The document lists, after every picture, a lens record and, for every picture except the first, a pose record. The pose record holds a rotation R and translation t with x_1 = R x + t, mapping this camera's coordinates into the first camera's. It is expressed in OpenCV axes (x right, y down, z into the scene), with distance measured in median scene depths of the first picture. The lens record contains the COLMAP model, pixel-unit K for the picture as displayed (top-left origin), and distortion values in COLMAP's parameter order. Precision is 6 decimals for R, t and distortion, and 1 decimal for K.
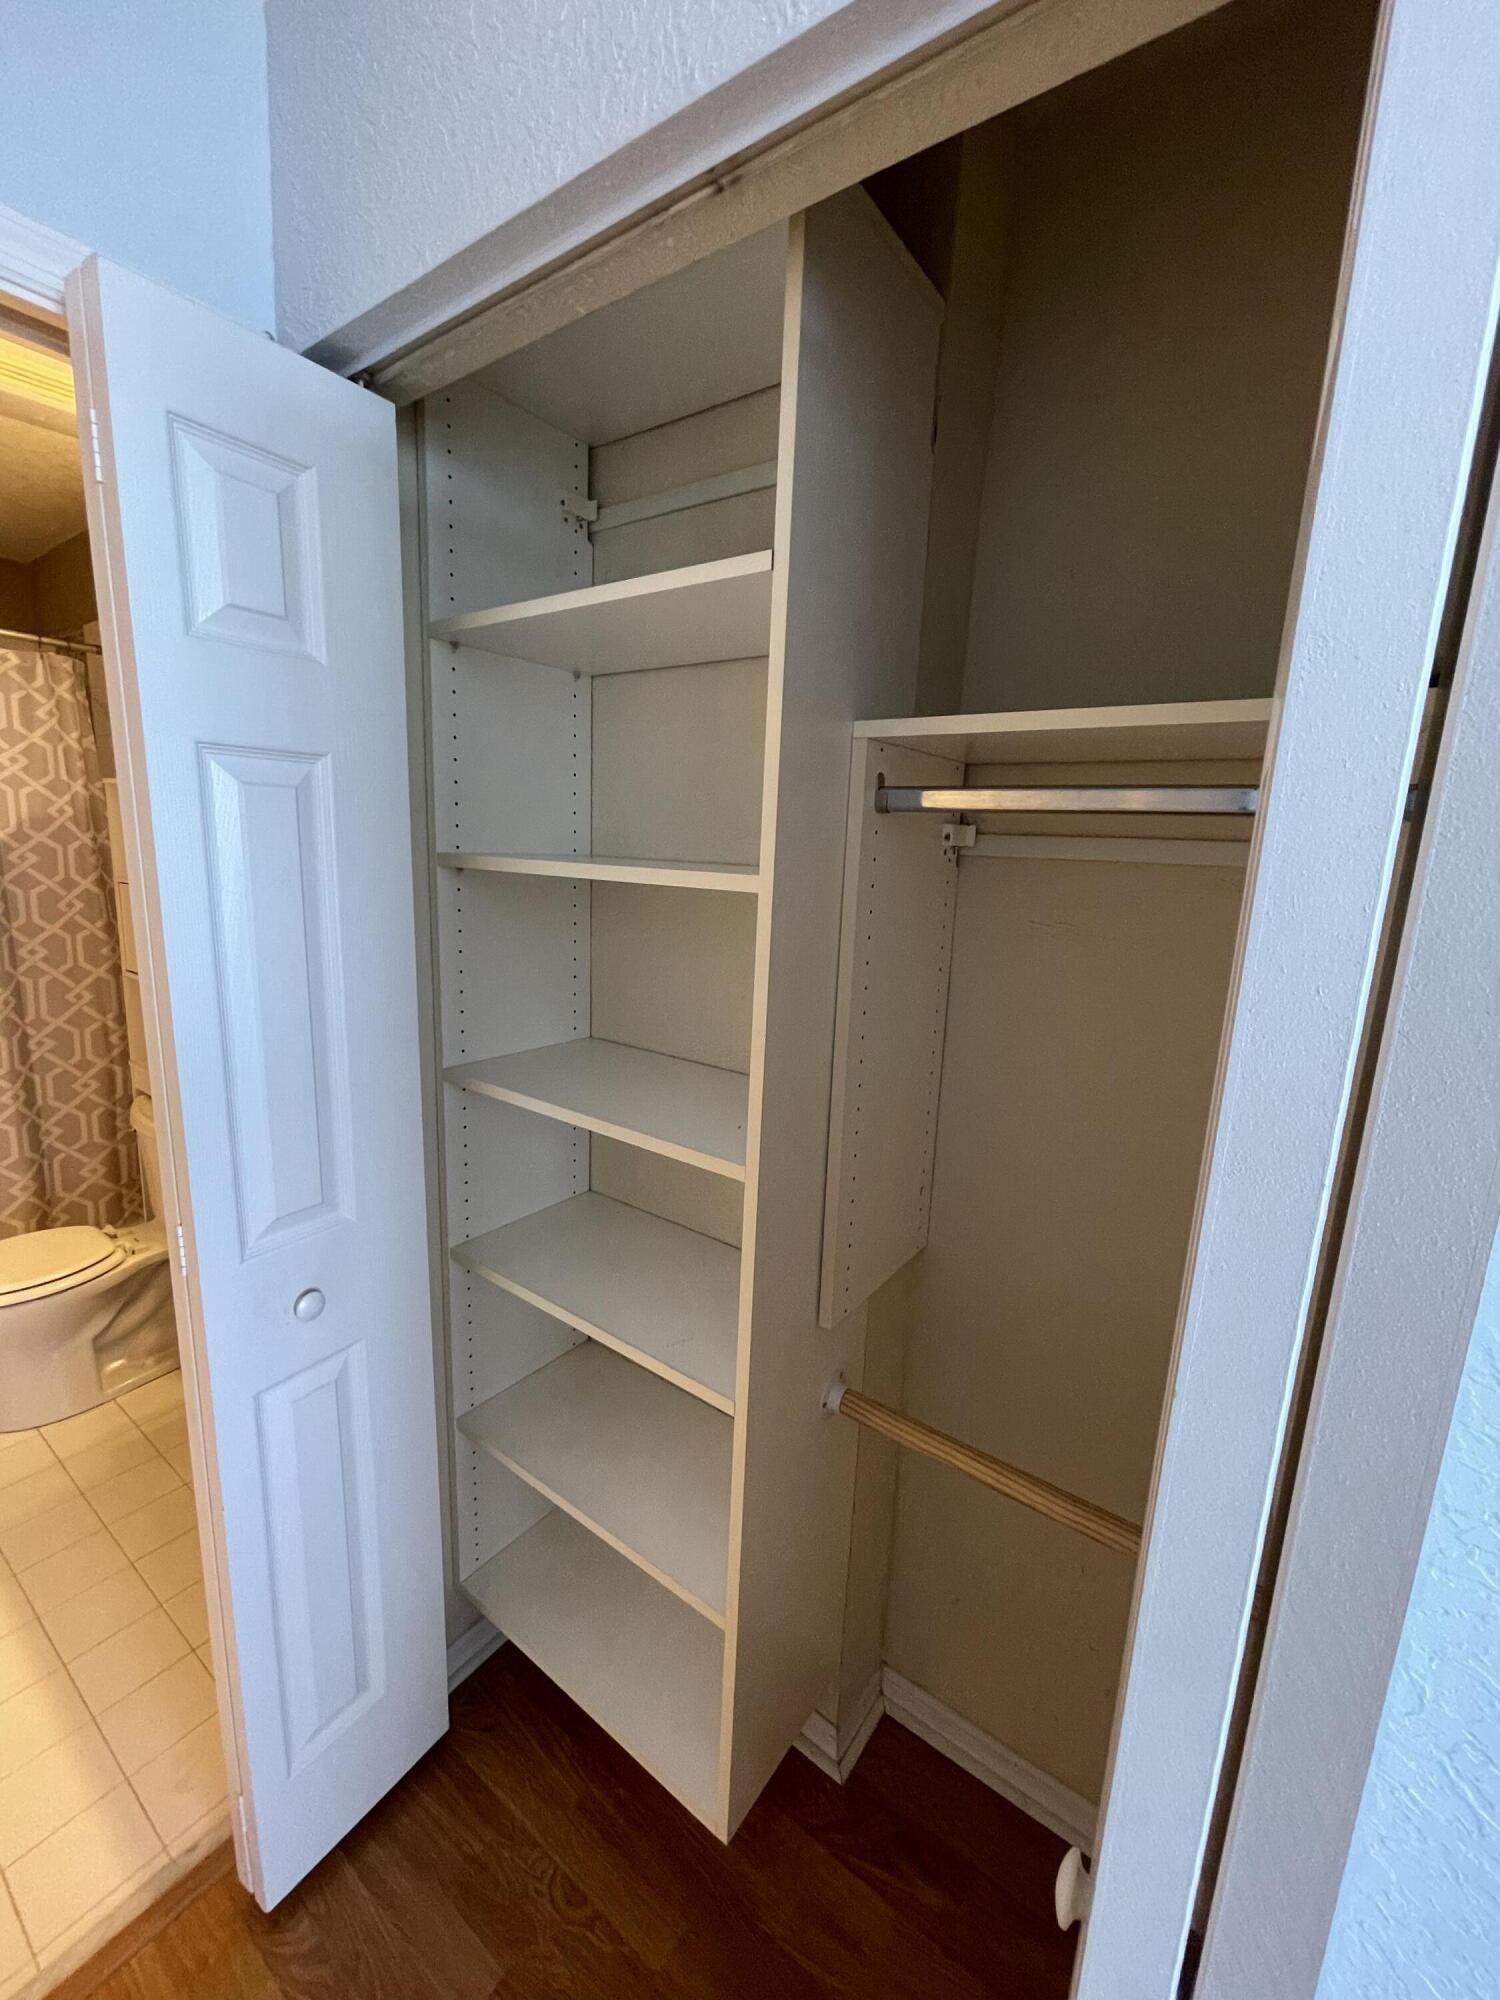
lens RADIAL K [[807.9, 0, 764.3], [0, 807.9, 1003.6], [0, 0, 1]] dist [-0.002212, -0.000364]
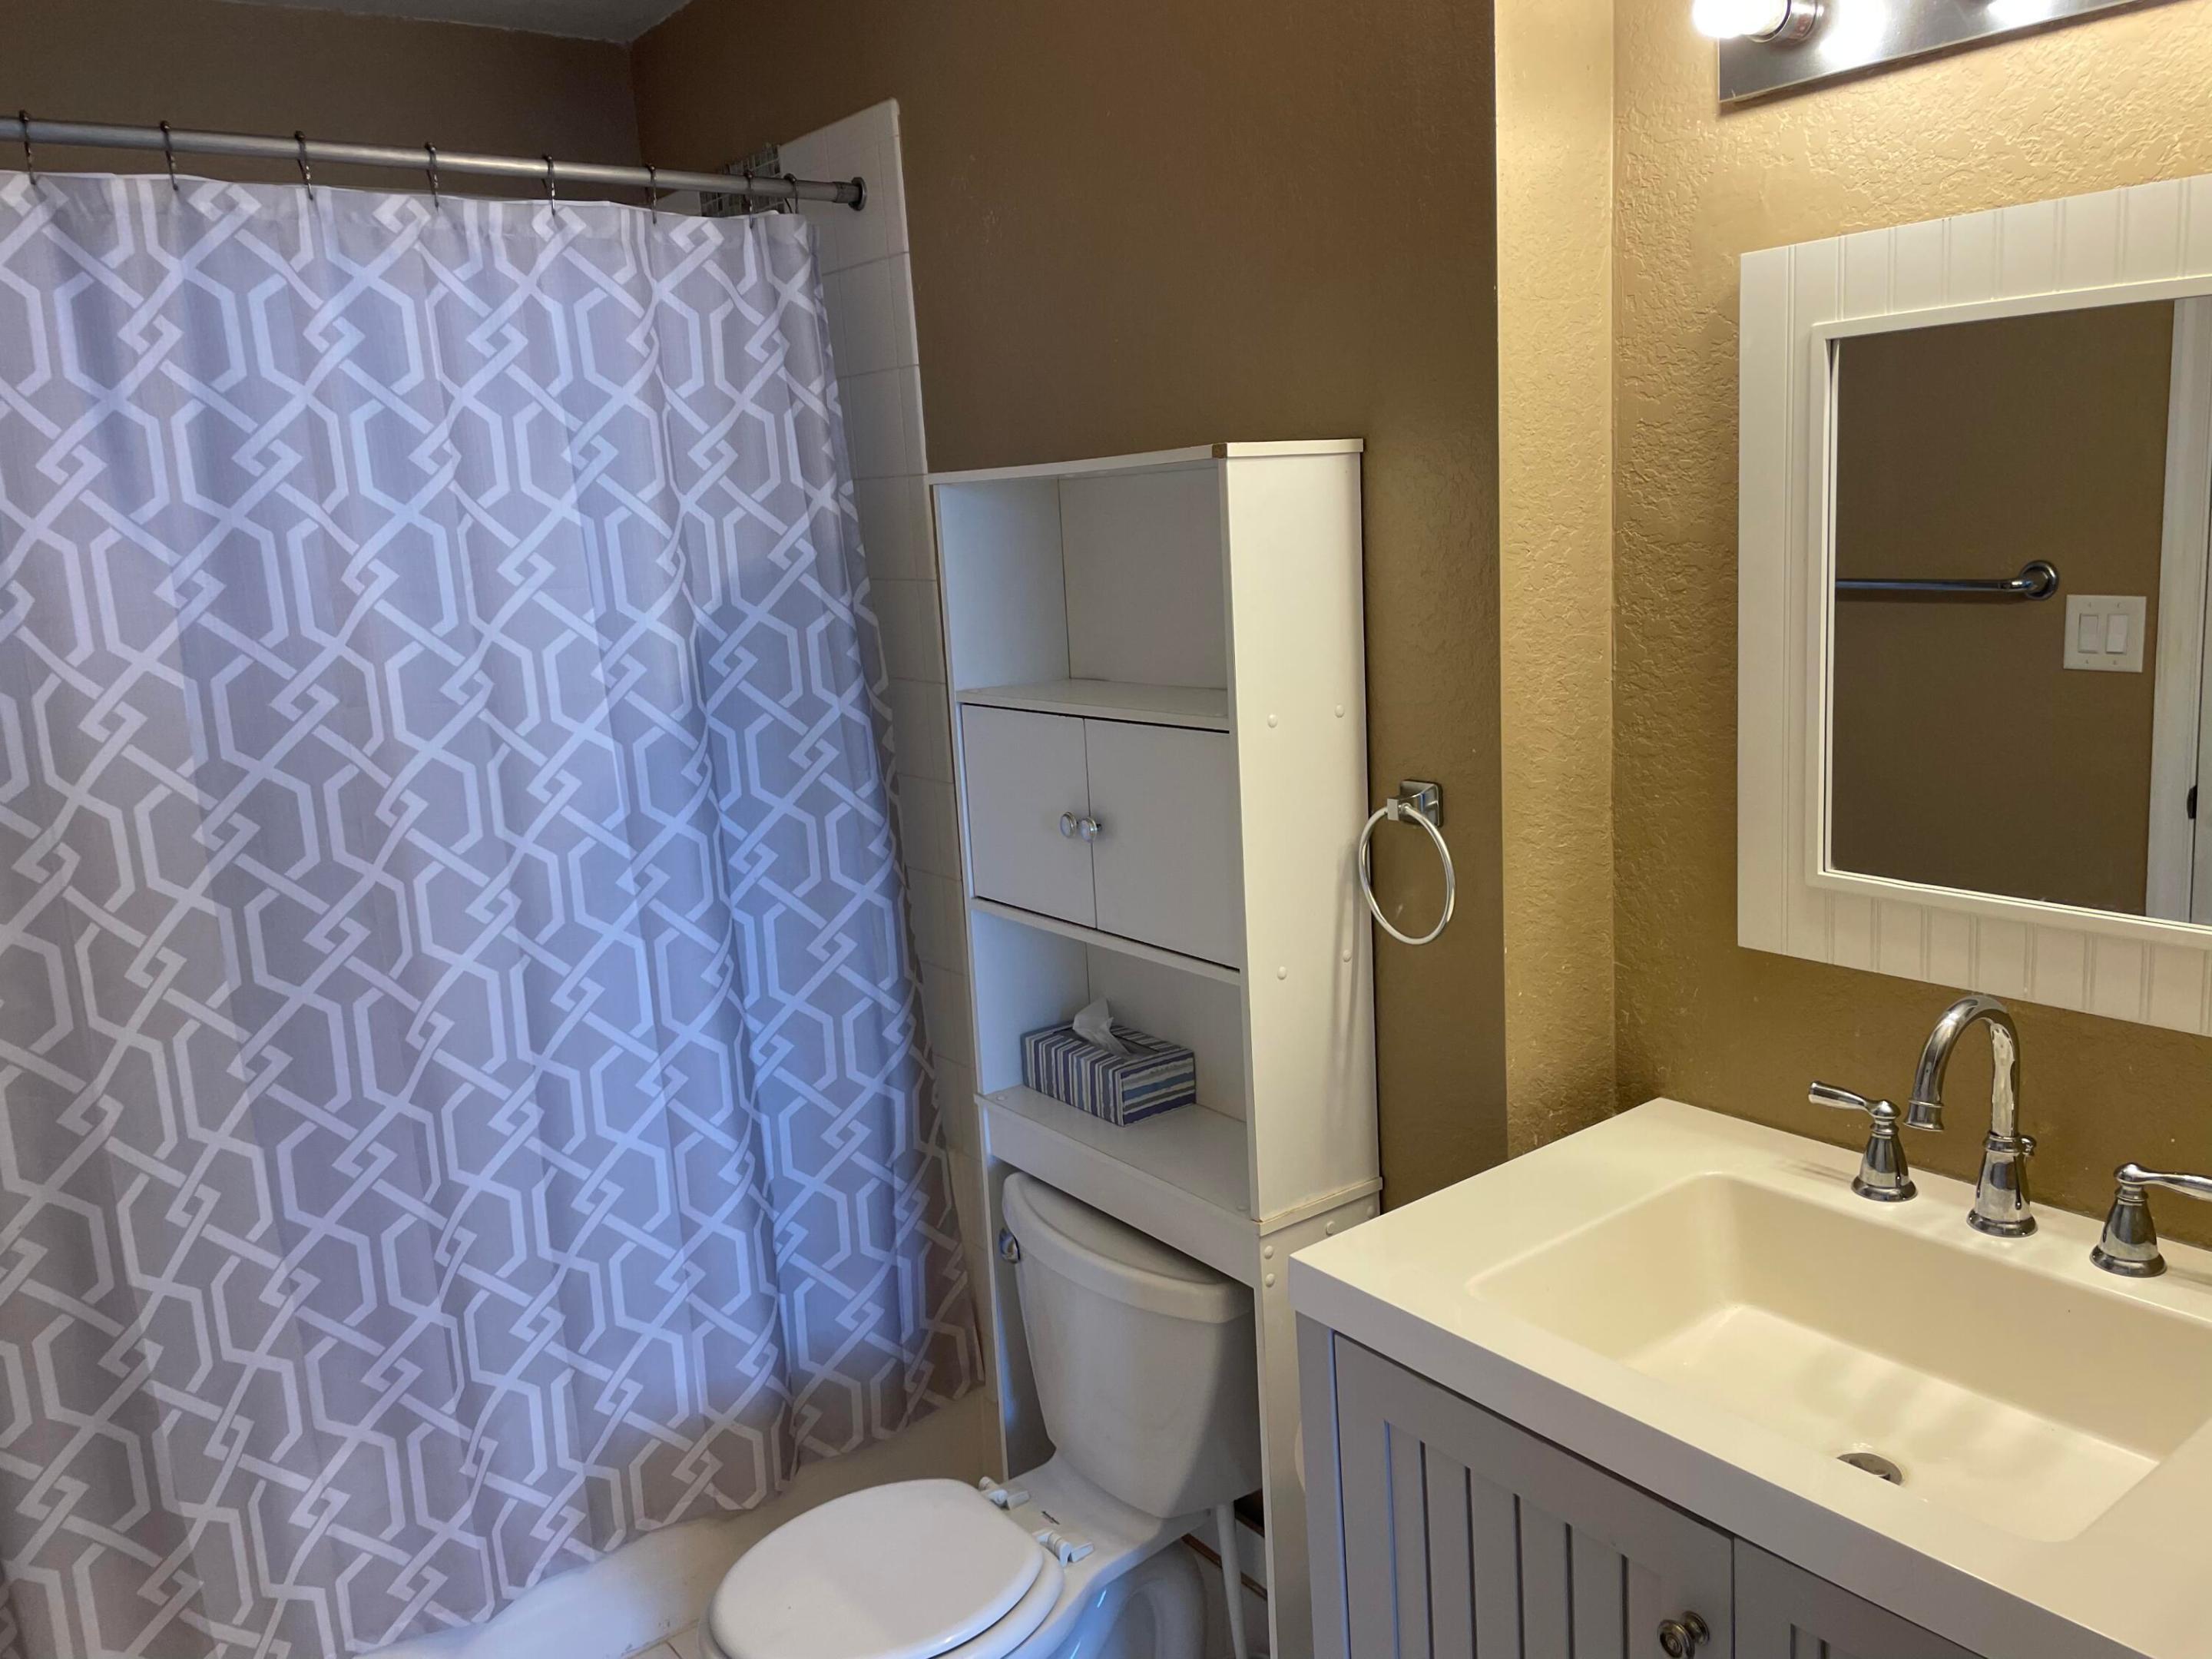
lens RADIAL K [[1665.9, 0, 1120.2], [0, 1665.9, 839.6], [0, 0, 1]] dist [0.076602, -0.093306]
pose [[0.949918, -0.046493, -0.309023, -0.394632], [0.048658, 0.998815, -0.000701, -0.062729], [0.308689, -0.014371, 0.951054, 0.132623]]
